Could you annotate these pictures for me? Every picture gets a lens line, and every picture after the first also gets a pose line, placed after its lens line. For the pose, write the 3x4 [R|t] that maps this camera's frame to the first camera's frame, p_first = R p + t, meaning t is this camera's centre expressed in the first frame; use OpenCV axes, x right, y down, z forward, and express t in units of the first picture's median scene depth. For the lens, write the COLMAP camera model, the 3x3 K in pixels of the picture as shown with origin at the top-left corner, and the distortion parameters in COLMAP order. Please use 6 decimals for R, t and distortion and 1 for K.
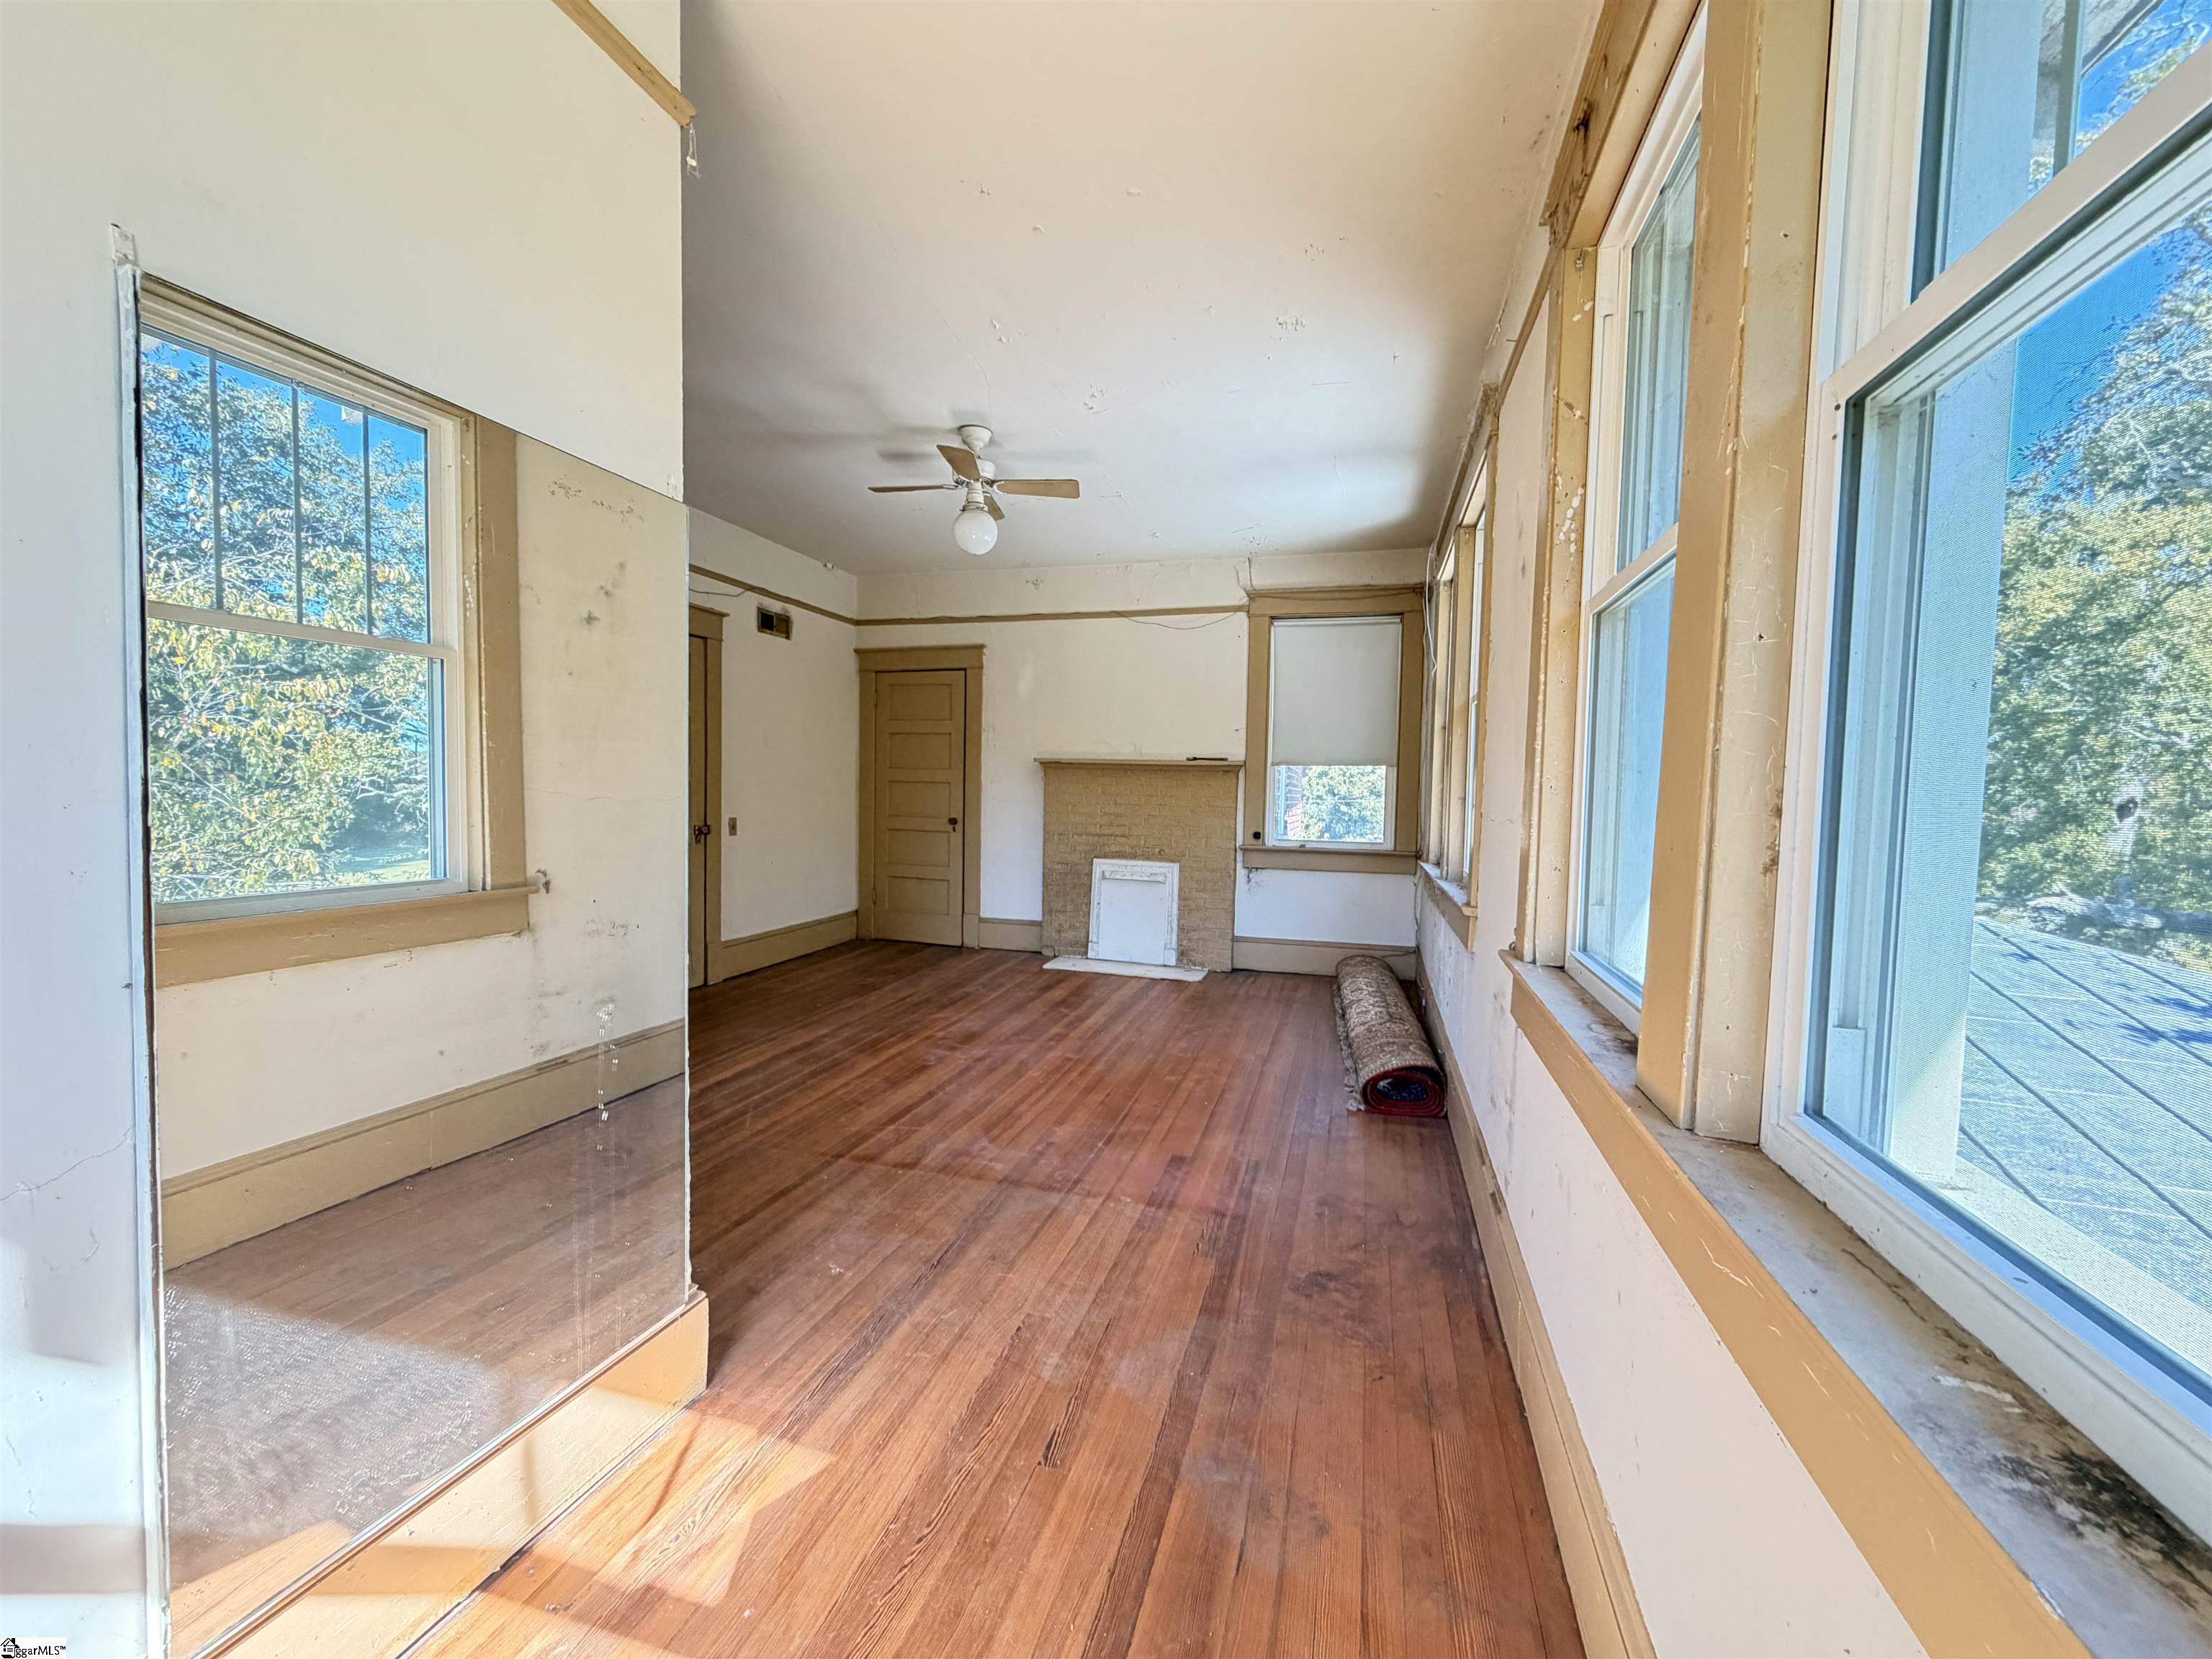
lens RADIAL K [[868.5, 0, 1105.4], [0, 868.5, 831.9], [0, 0, 1]] dist [0.000134, 0.000012]
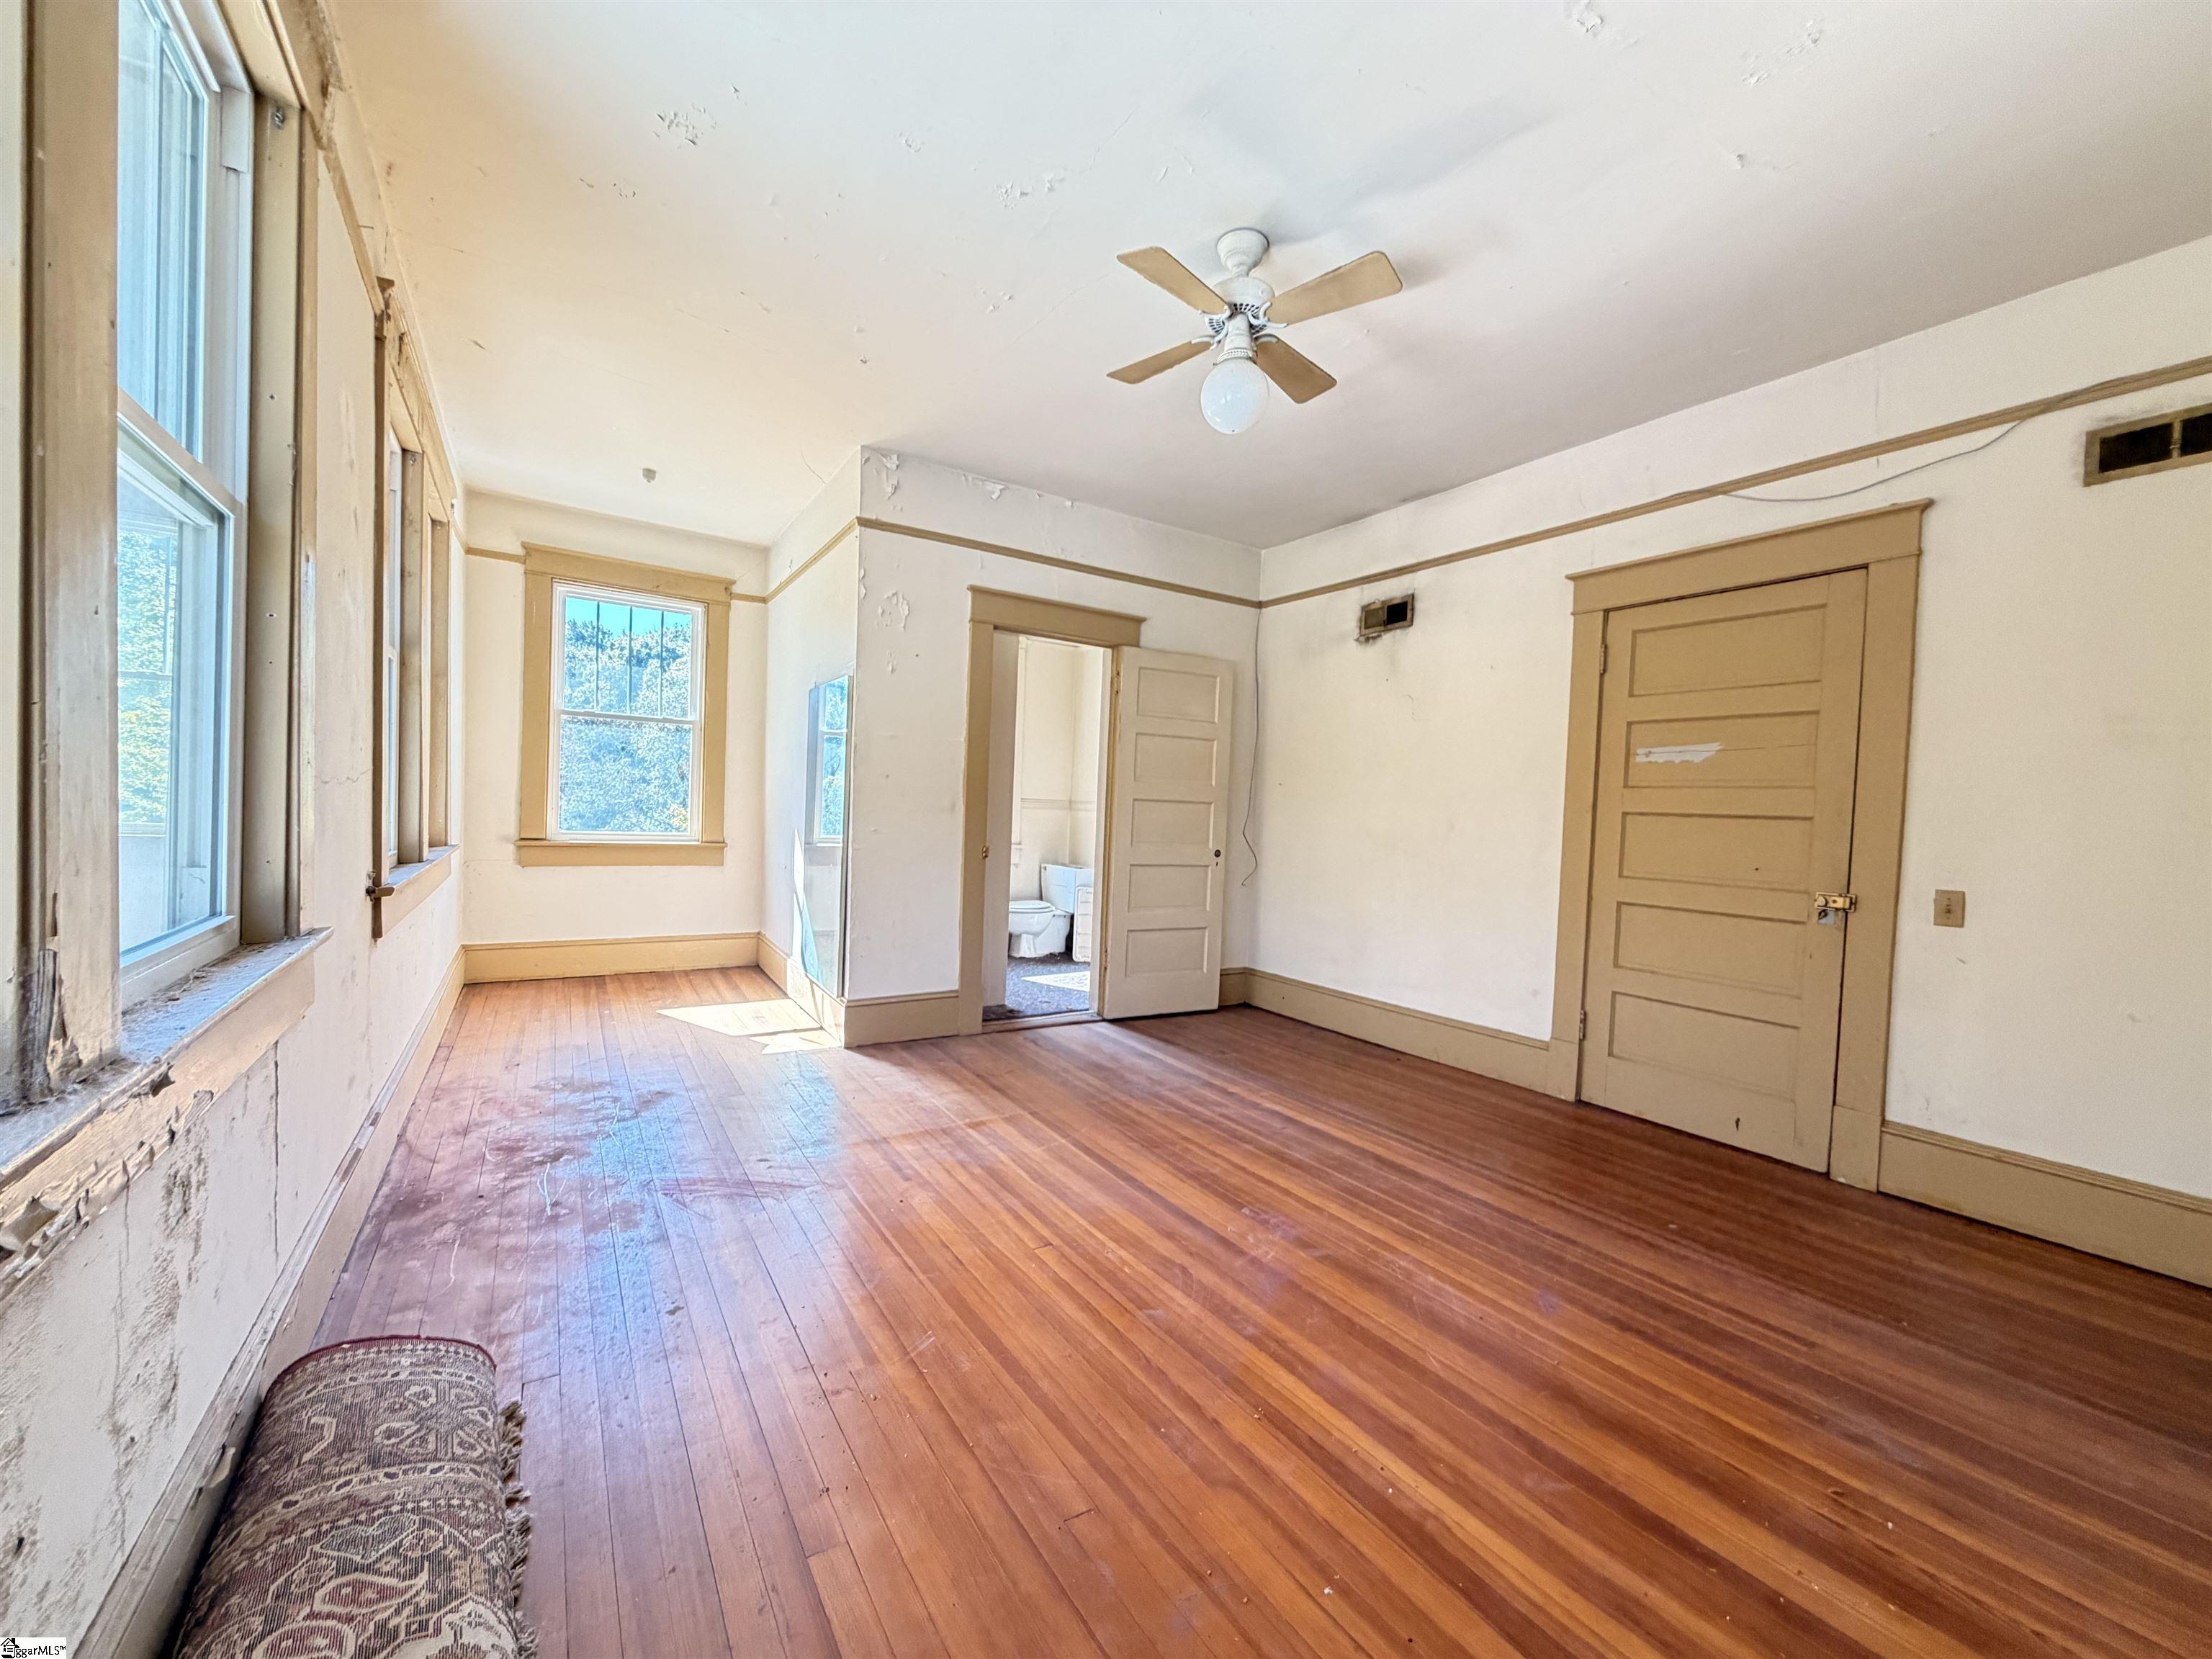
lens RADIAL K [[868.5, 0, 1099.1], [0, 868.5, 834.1], [0, 0, 1]] dist [0.000134, 0.000012]
pose [[-0.657794, -0.026666, -0.752726, 0.387186], [-0.086632, 0.995419, 0.040442, -0.038147], [0.748199, 0.091812, -0.657091, 1.346406]]
